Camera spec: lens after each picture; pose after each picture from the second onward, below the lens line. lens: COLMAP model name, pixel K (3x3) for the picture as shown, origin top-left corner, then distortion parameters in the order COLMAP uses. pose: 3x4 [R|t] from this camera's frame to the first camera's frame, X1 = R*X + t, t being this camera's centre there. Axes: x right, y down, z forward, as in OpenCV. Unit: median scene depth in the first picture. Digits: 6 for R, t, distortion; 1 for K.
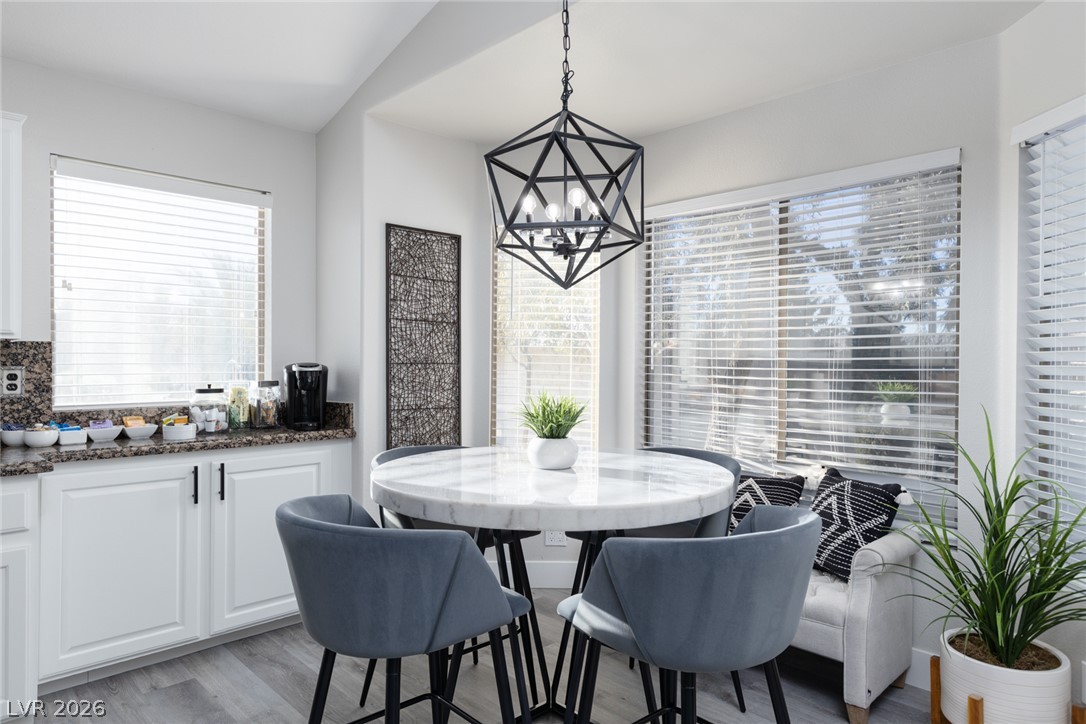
lens RADIAL K [[671.5, 0, 543.0], [0, 671.5, 362.0], [0, 0, 1]] dist [0.000363, 0.000805]
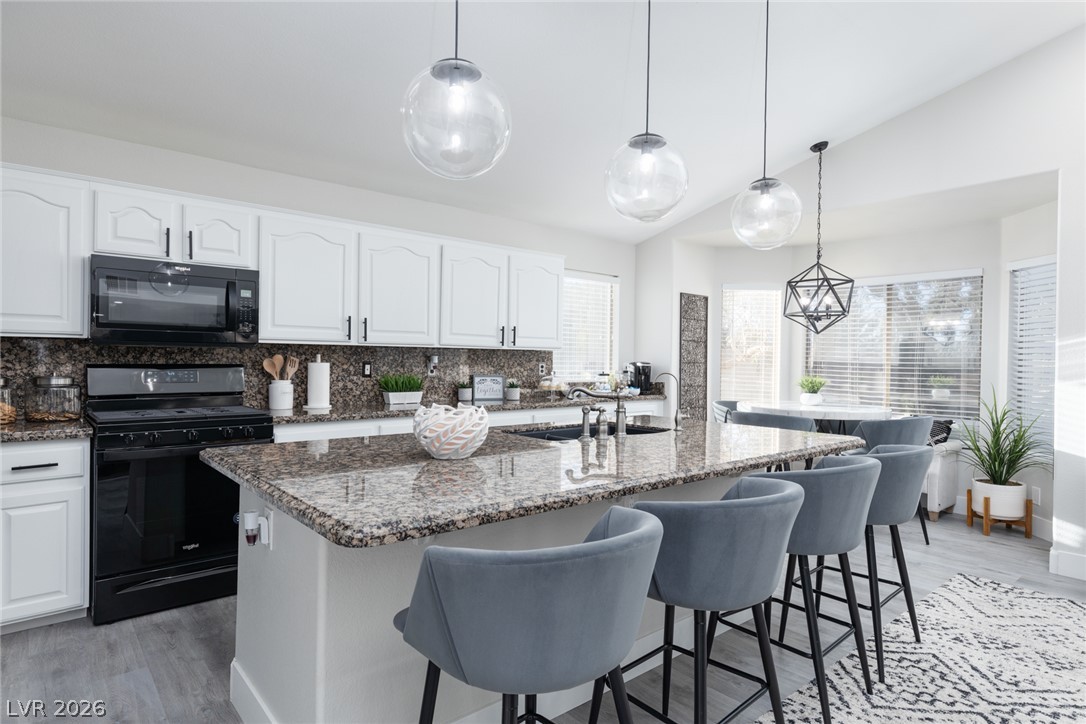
lens RADIAL K [[598.1, 0, 546.9], [0, 598.1, 361.5], [0, 0, 1]] dist [0.008136, 0.000280]
pose [[0.997878, 0.011914, -0.064006, -0.631025], [-0.011910, 0.999929, 0.000436, 0.003490], [0.064006, 0.000327, 0.997949, -0.988933]]
